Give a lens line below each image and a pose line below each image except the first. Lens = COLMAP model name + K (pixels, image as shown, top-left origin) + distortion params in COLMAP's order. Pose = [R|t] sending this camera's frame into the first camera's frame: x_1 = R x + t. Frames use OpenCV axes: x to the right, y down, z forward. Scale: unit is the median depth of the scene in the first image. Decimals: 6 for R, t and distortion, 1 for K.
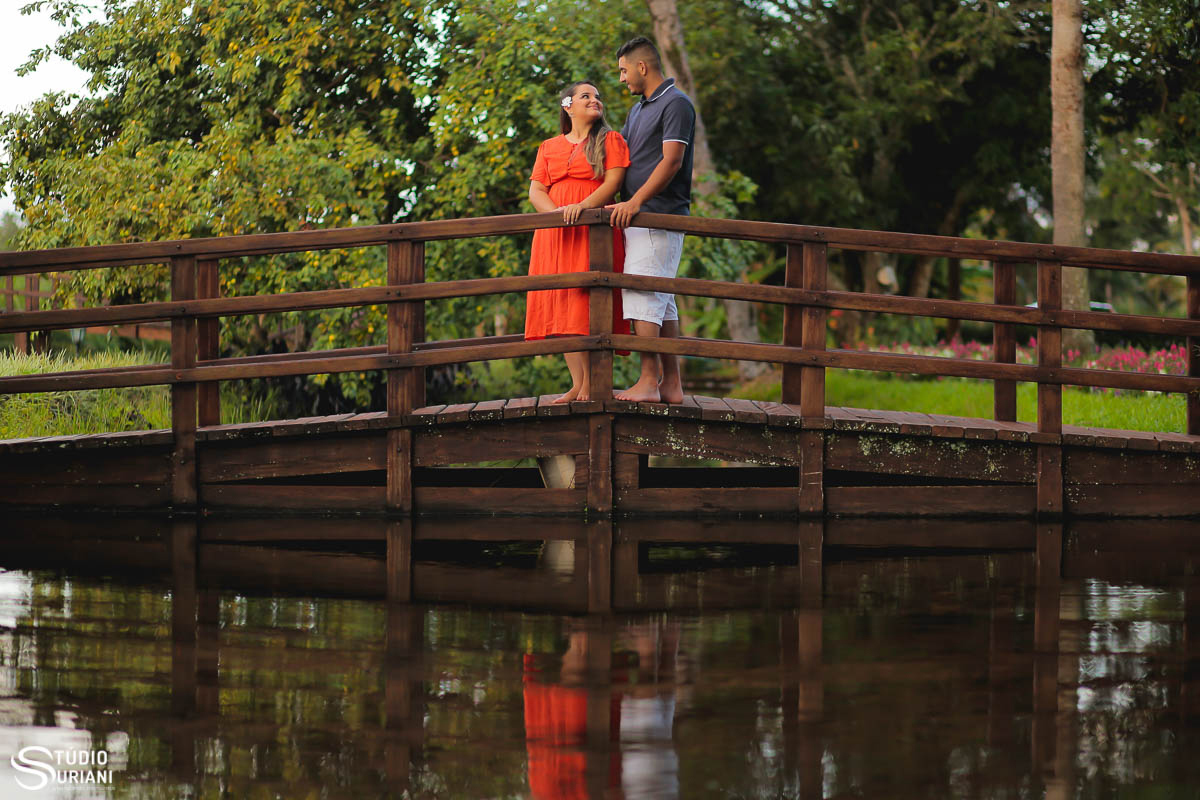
lens RADIAL K [[2803.5, 0, 600.0], [0, 2803.5, 400.0], [0, 0, 1]] dist [-0.065199, -1.285251]
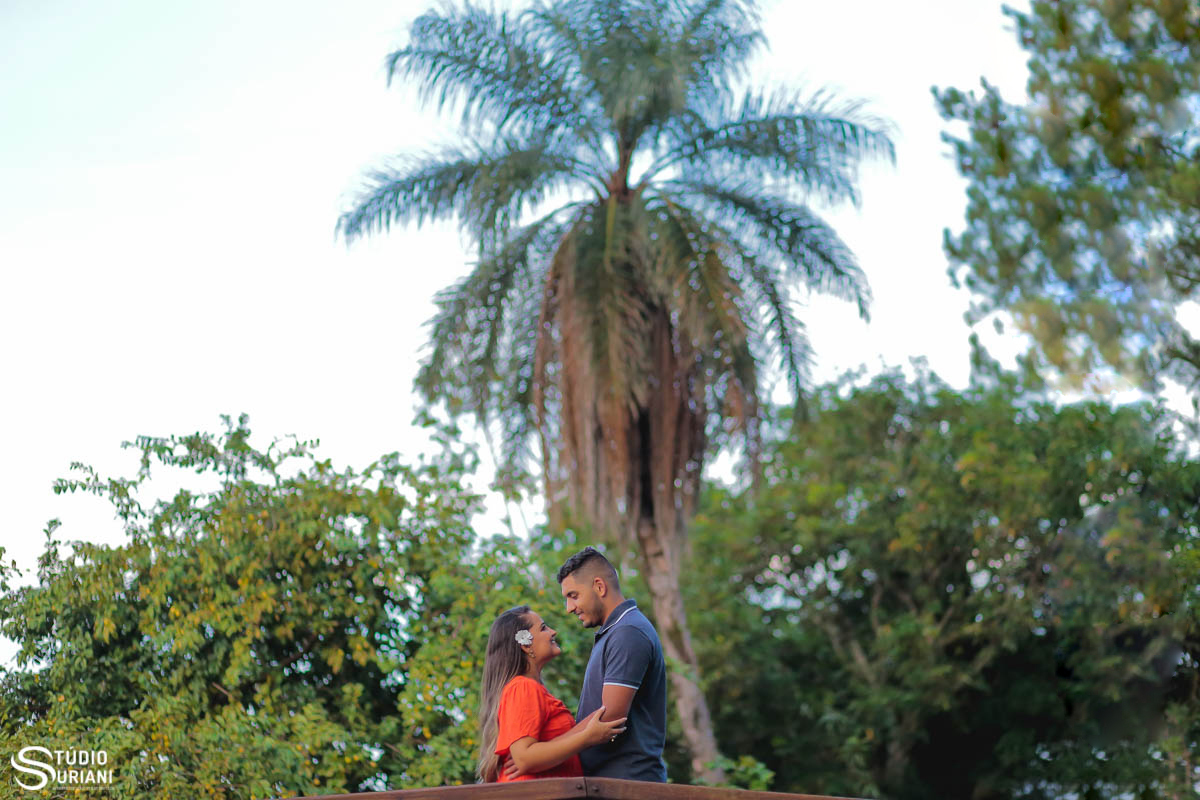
lens RADIAL K [[2803.5, 0, 600.0], [0, 2803.5, 400.0], [0, 0, 1]] dist [-0.065199, -1.285251]
pose [[0.999999, -0.001103, 0.000983, 0.001278], [0.001286, 0.977216, -0.212245, -0.005016], [-0.000726, 0.212246, 0.977216, 0.125007]]
